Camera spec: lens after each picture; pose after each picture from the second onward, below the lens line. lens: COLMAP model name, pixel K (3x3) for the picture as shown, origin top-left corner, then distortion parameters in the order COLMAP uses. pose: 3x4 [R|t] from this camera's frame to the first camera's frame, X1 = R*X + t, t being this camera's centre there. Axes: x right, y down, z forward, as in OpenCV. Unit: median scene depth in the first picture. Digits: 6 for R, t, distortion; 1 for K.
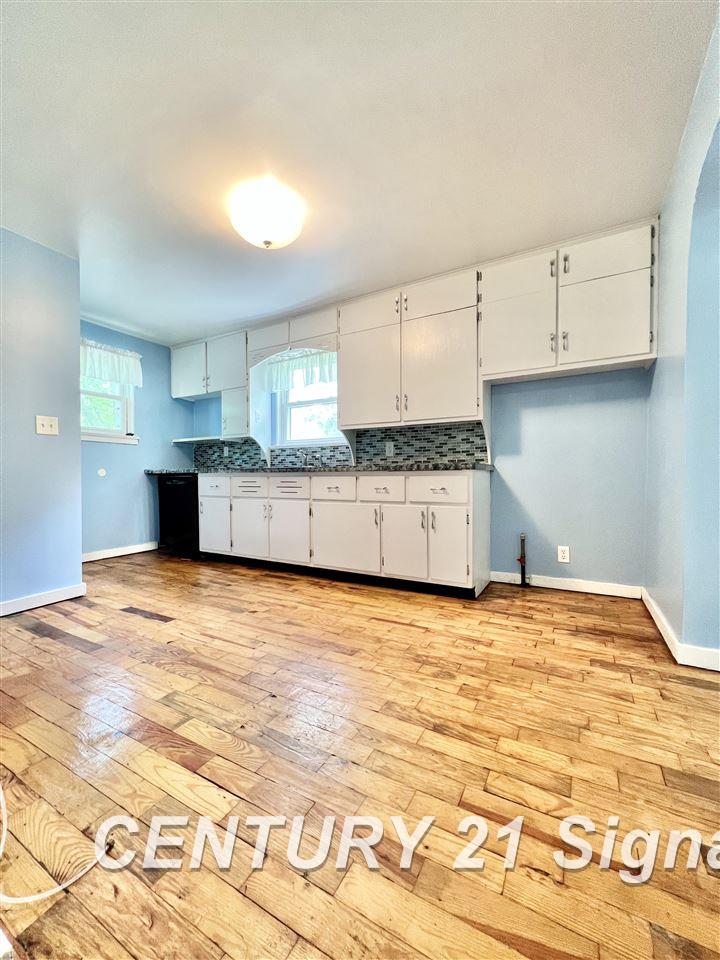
lens RADIAL K [[390.2, 0, 361.2], [0, 390.2, 478.2], [0, 0, 1]] dist [-0.004609, 0.001009]
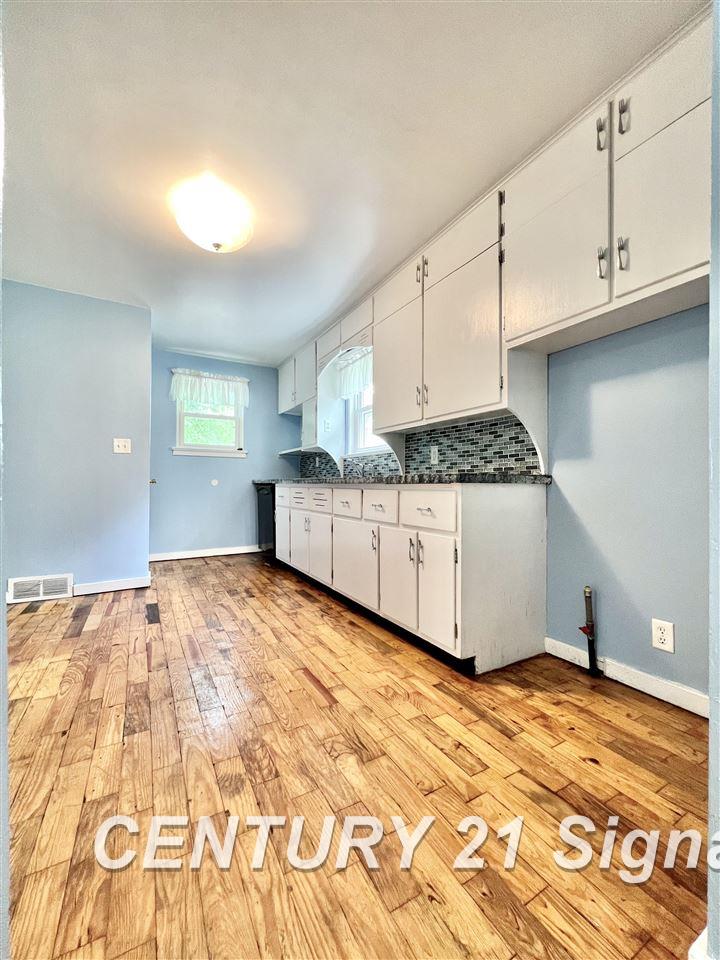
lens RADIAL K [[390.2, 0, 361.4], [0, 390.2, 478.3], [0, 0, 1]] dist [-0.004609, 0.001009]
pose [[0.853754, -0.001508, -0.520675, 0.429549], [-0.007747, 0.999848, -0.015598, -0.016082], [0.520620, 0.017350, 0.853612, 0.290029]]
